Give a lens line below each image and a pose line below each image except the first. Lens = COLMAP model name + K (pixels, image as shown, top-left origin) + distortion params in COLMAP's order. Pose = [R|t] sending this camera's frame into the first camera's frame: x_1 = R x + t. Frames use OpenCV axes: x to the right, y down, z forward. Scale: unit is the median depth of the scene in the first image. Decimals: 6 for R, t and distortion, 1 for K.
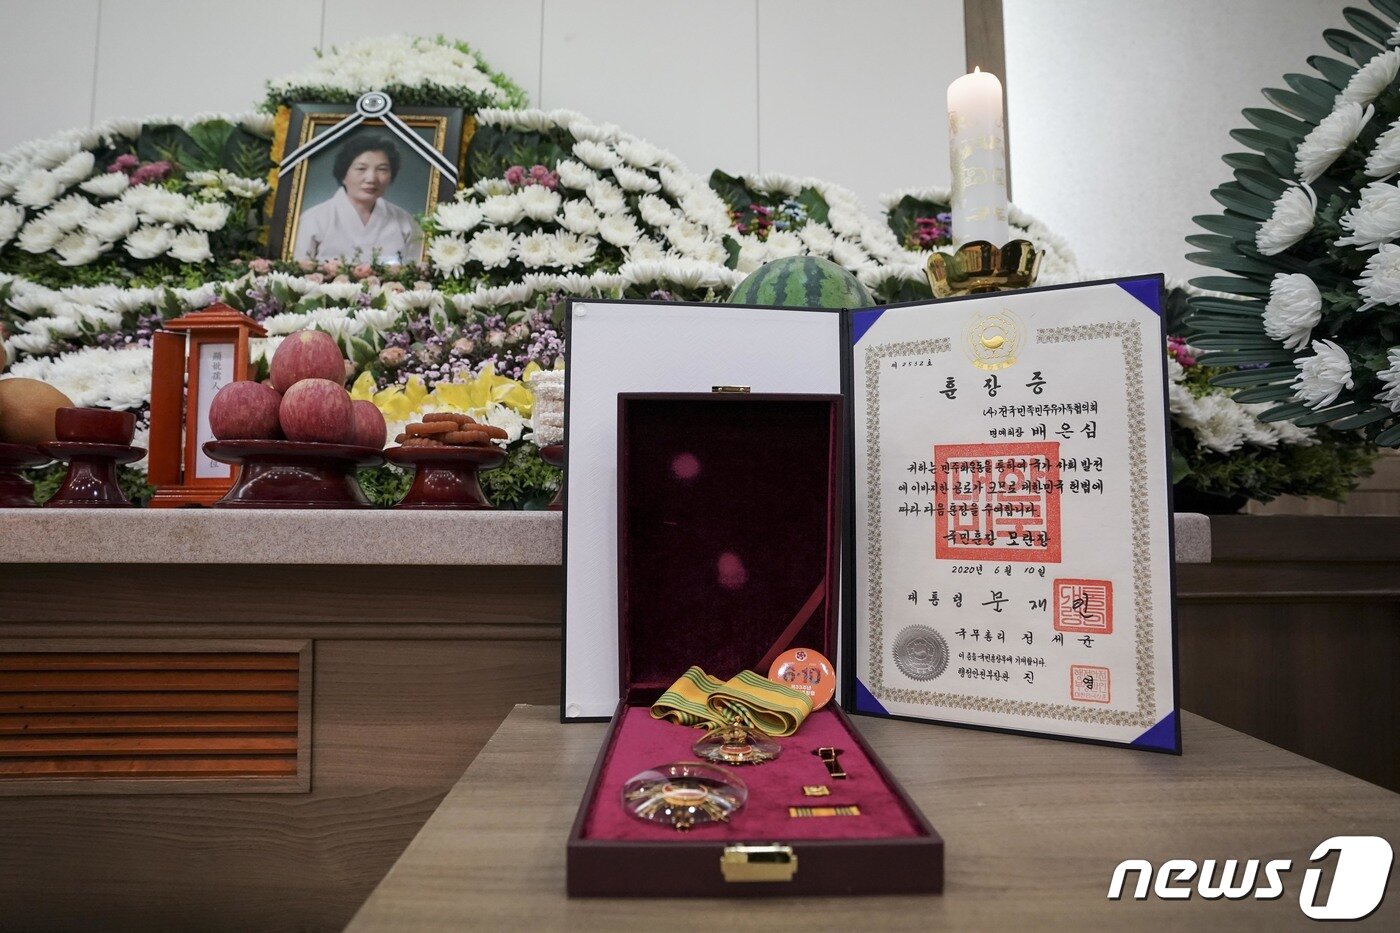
lens RADIAL K [[691.9, 0, 700.0], [0, 691.9, 466.5], [0, 0, 1]] dist [-0.066789, 0.031821]
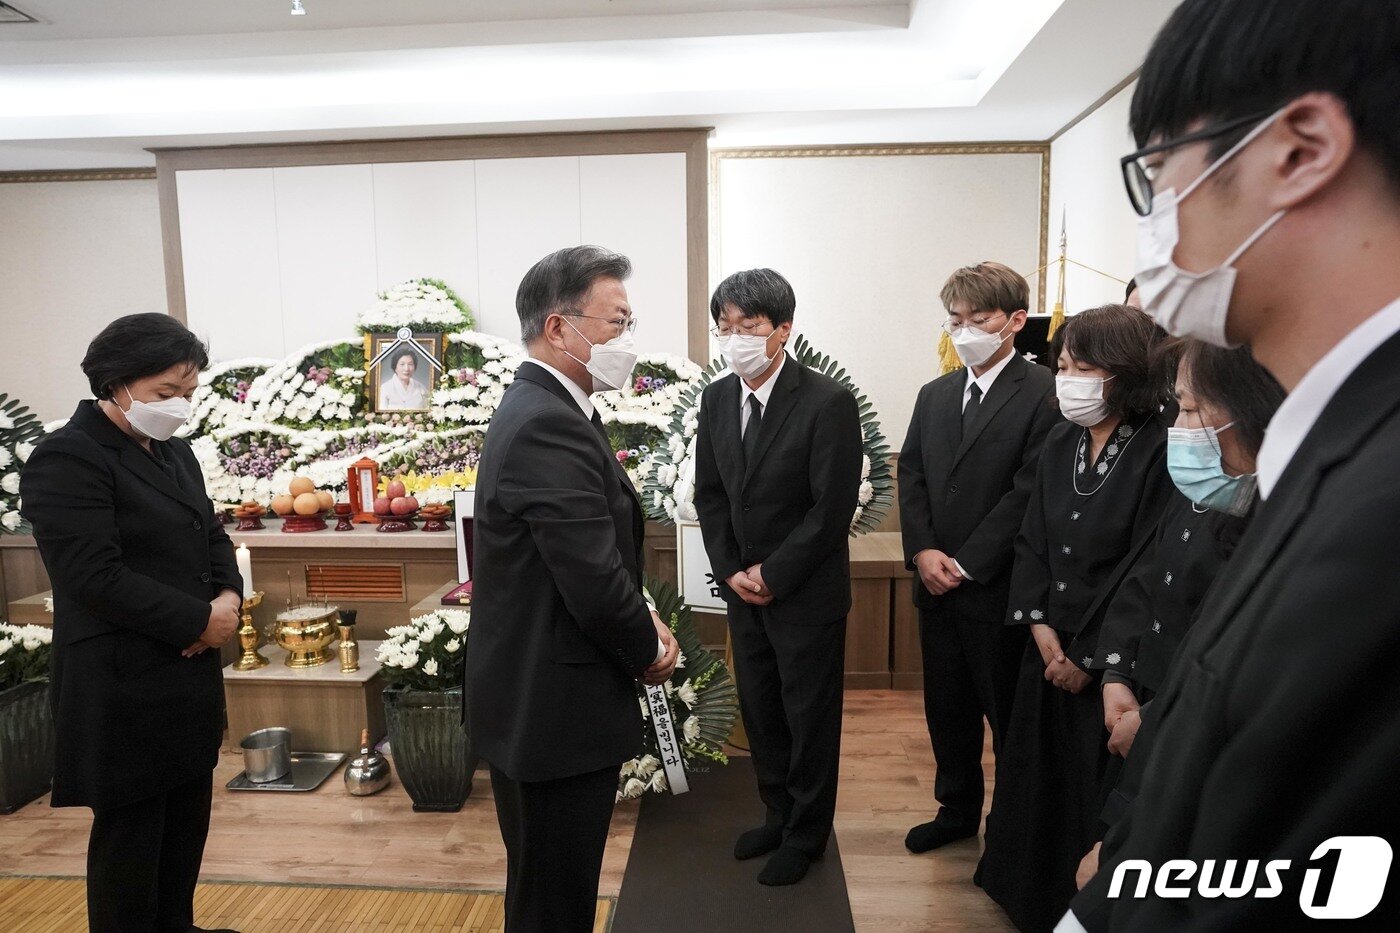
lens RADIAL K [[767.5, 0, 700.0], [0, 767.5, 466.5], [0, 0, 1]] dist [-0.017284, 0.000761]
pose [[0.991872, 0.000001, -0.127237, 1.033245], [0.023461, 0.982852, 0.182899, -0.650790], [0.125055, -0.184398, 0.974863, -1.830857]]
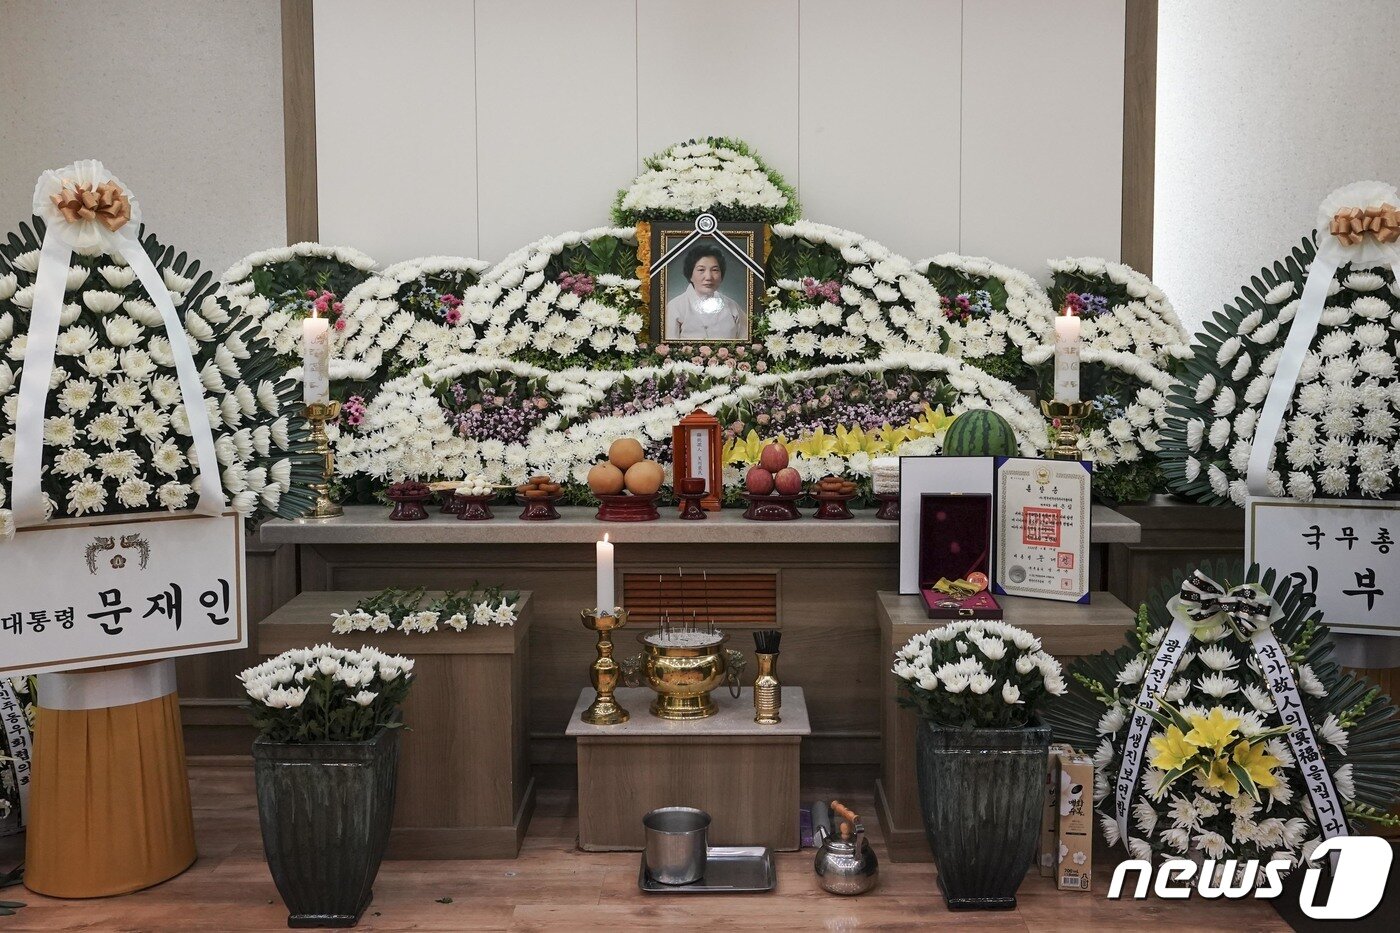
lens RADIAL K [[1446.6, 0, 706.3], [0, 1446.6, 404.6], [0, 0, 1]] dist [-0.001774, 0.025965]
pose [[0.997798, -0.000257, -0.066325, -0.318260], [0.009491, 0.990255, 0.138941, -0.696863], [0.065643, -0.139264, 0.988077, -2.695838]]
